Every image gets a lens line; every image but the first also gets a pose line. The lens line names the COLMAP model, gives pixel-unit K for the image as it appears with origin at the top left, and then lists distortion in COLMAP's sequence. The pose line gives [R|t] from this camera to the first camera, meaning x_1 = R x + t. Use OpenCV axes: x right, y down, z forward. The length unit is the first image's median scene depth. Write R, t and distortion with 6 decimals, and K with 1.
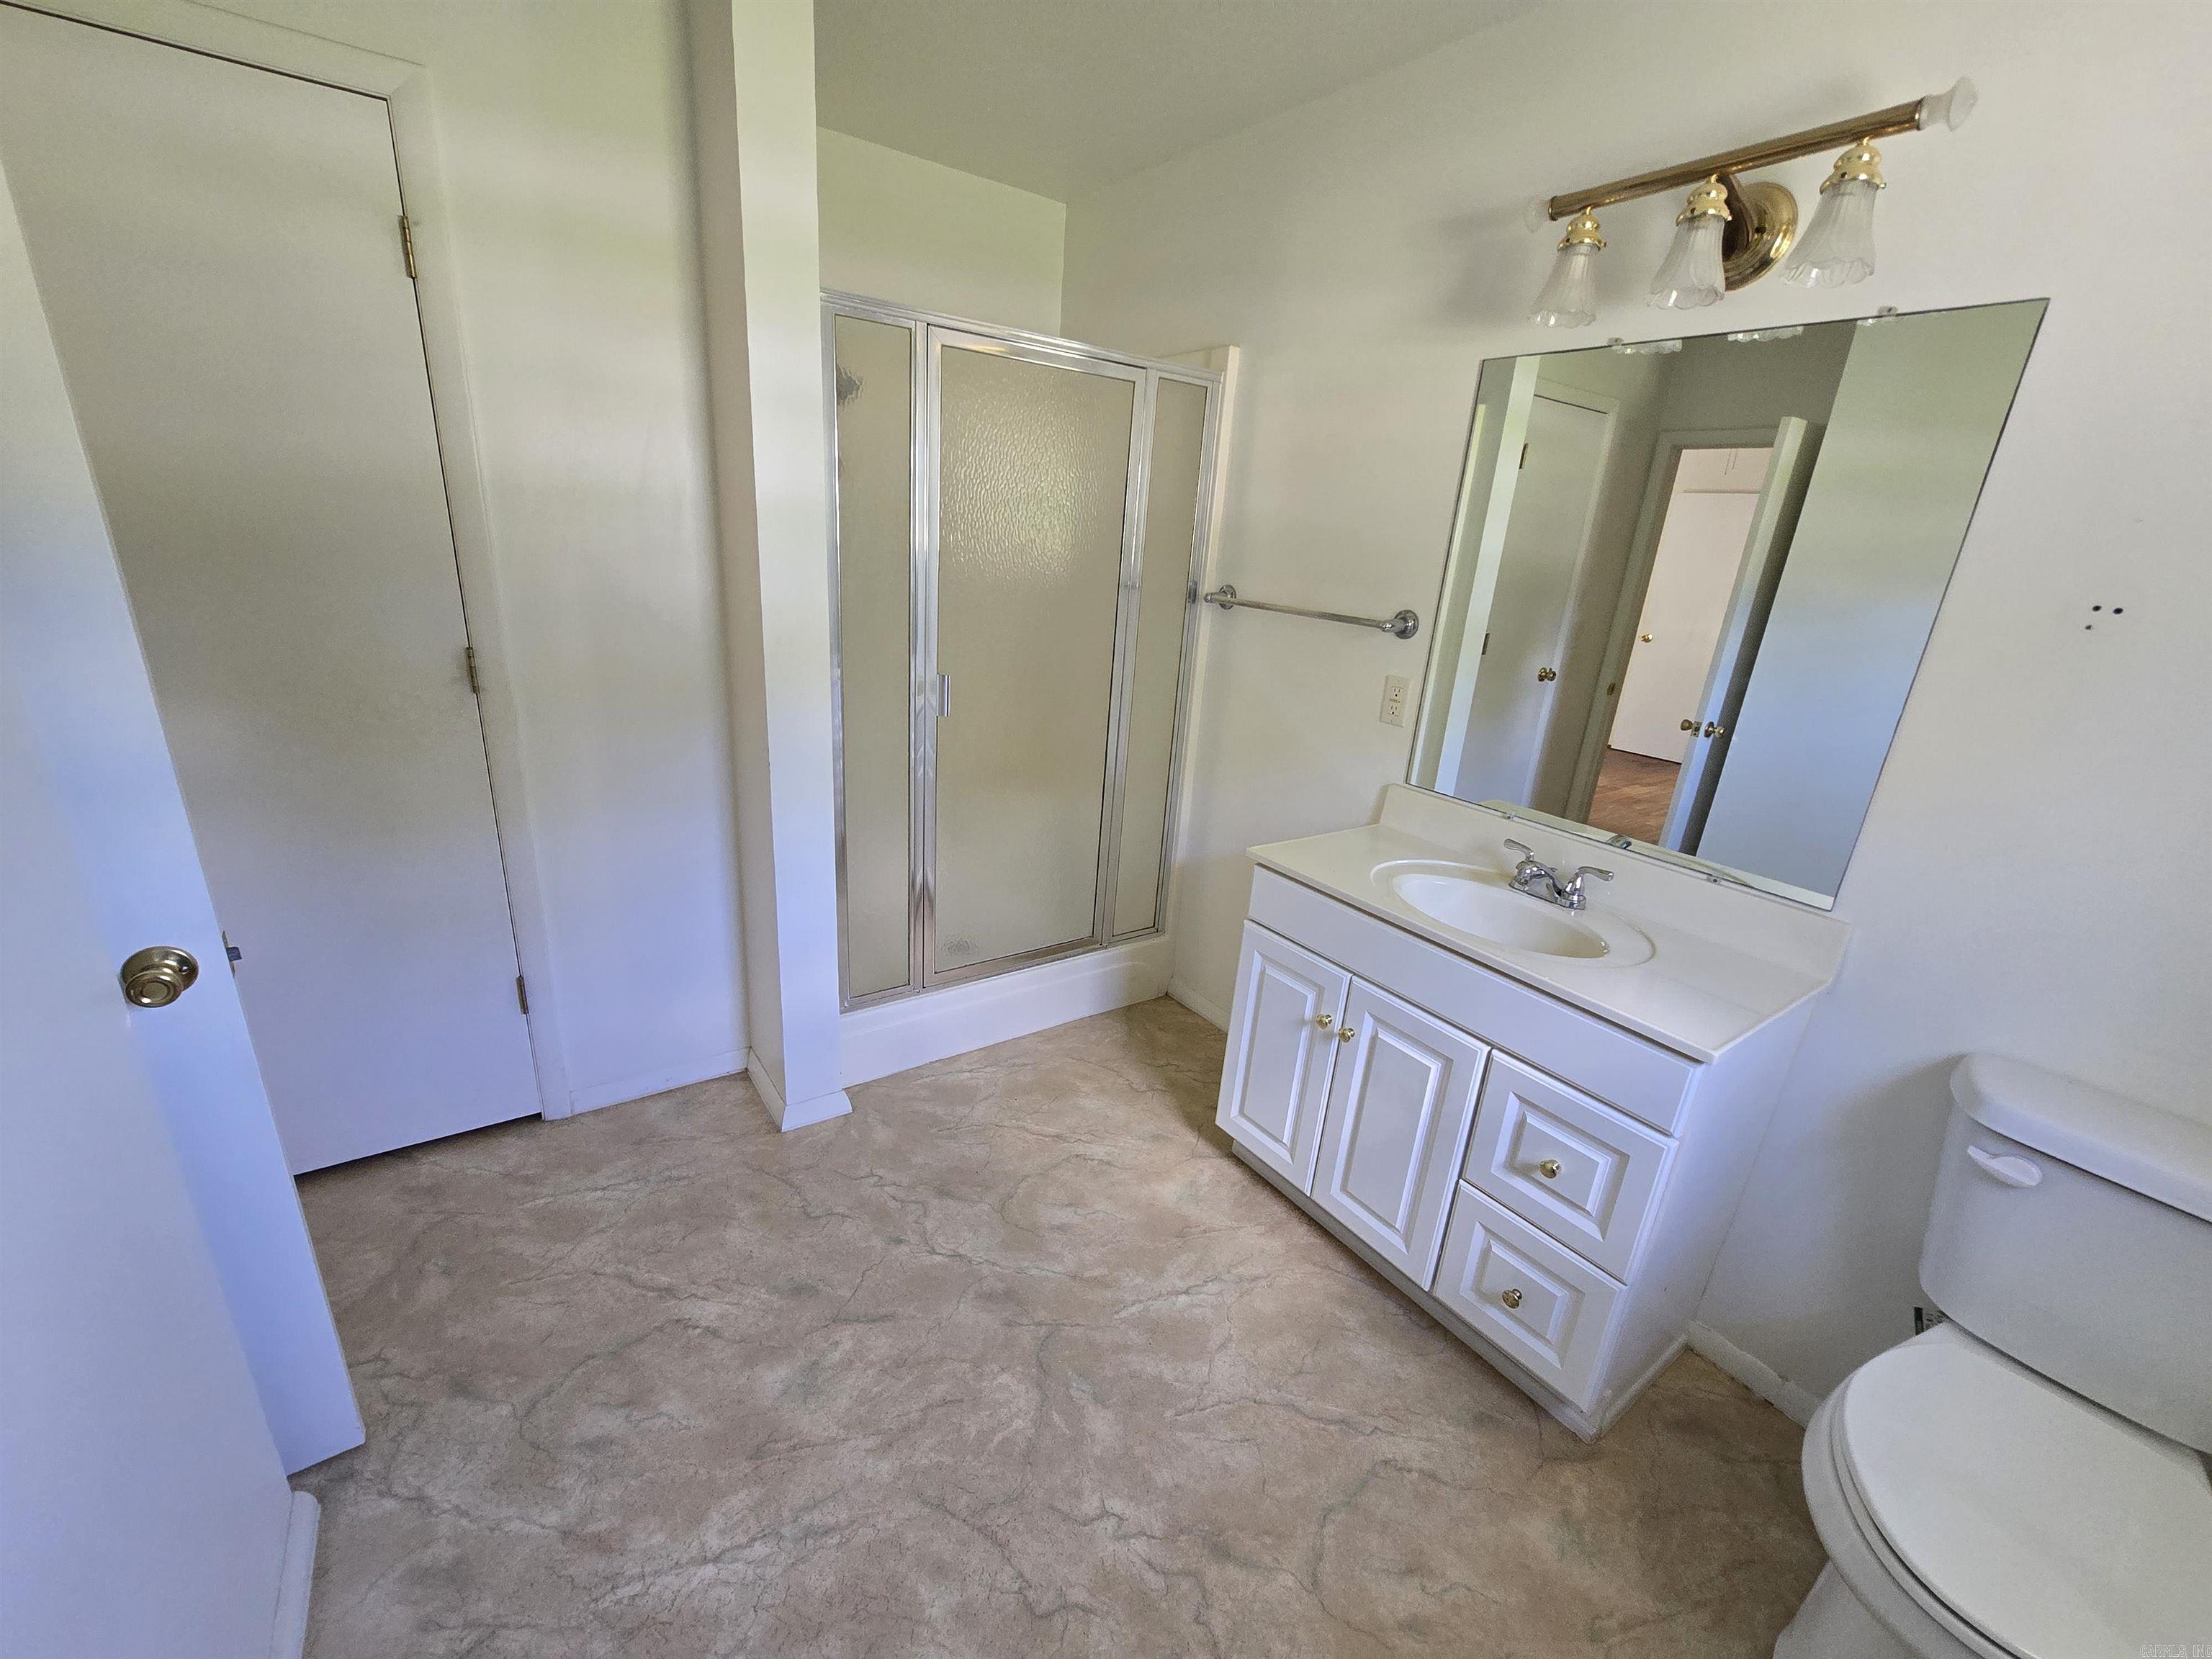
lens RADIAL K [[896.2, 0, 1103.2], [0, 896.2, 826.0], [0, 0, 1]] dist [0.000191, -0.000296]
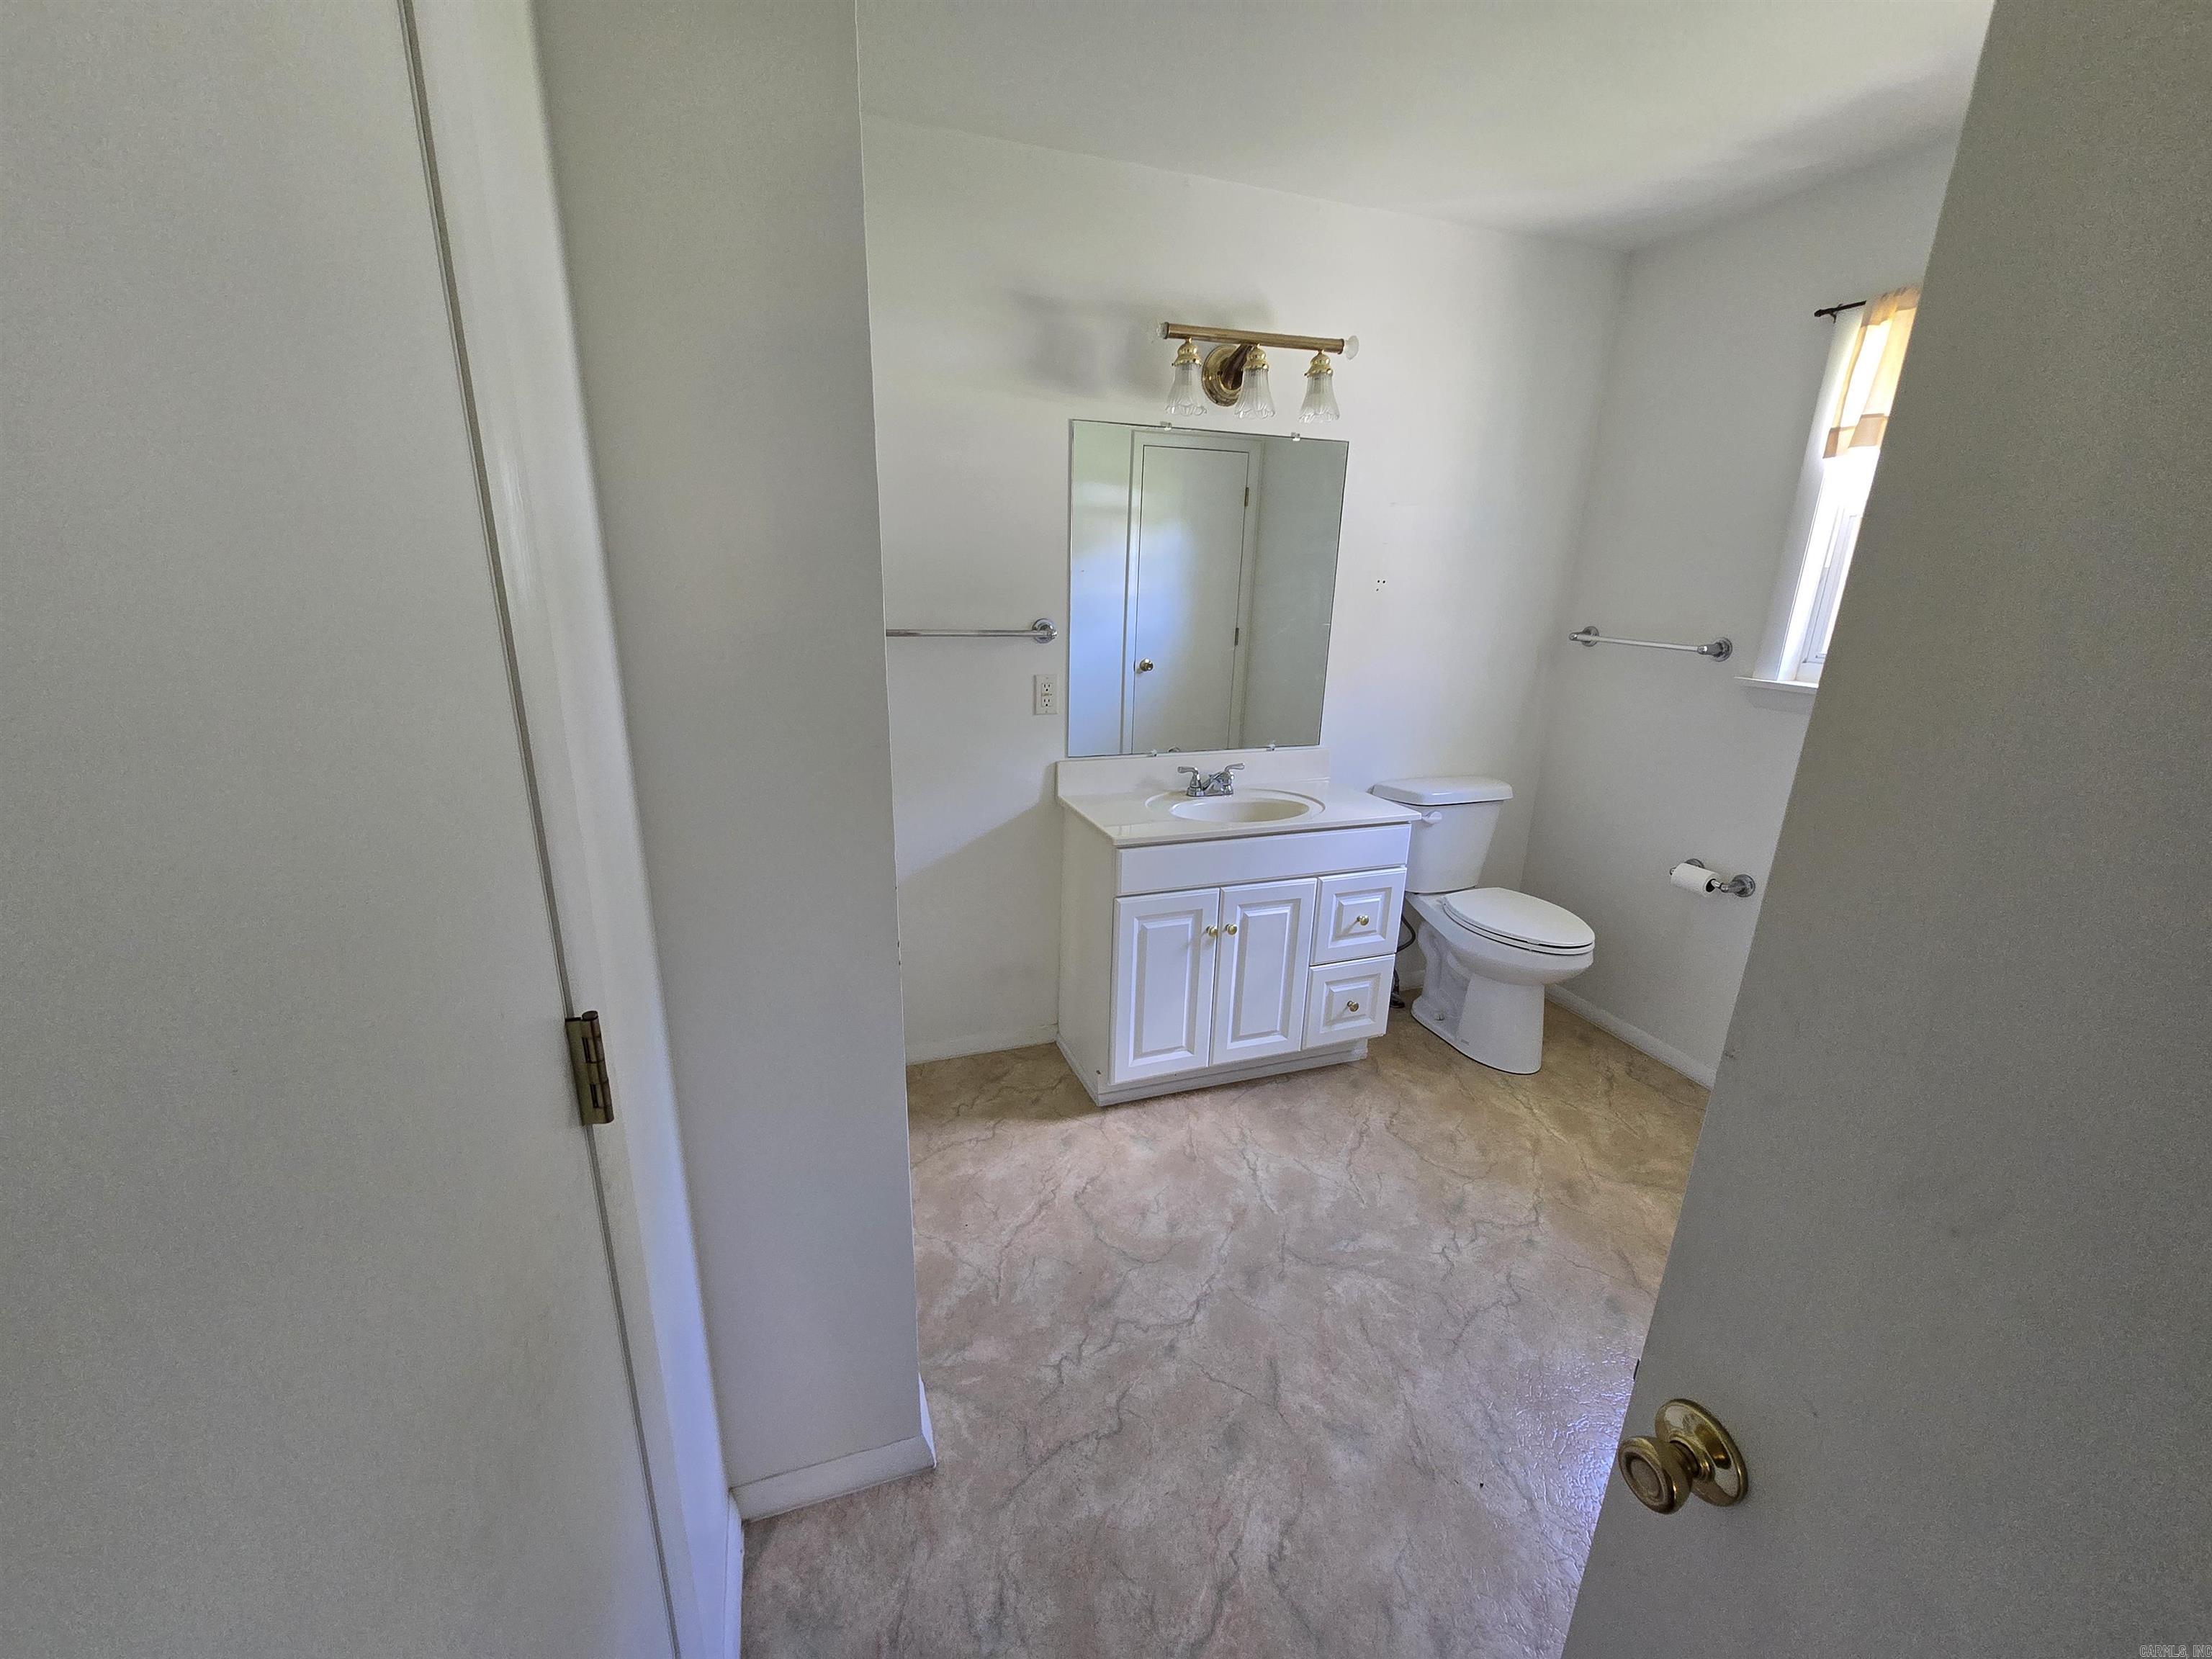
lens RADIAL K [[896.2, 0, 1097.6], [0, 896.2, 829.3], [0, 0, 1]] dist [0.000191, -0.000296]
pose [[0.288100, -0.330204, 0.898868, -1.032976], [0.300686, 0.922386, 0.242470, -0.319916], [-0.909168, 0.200422, 0.365028, 0.707003]]
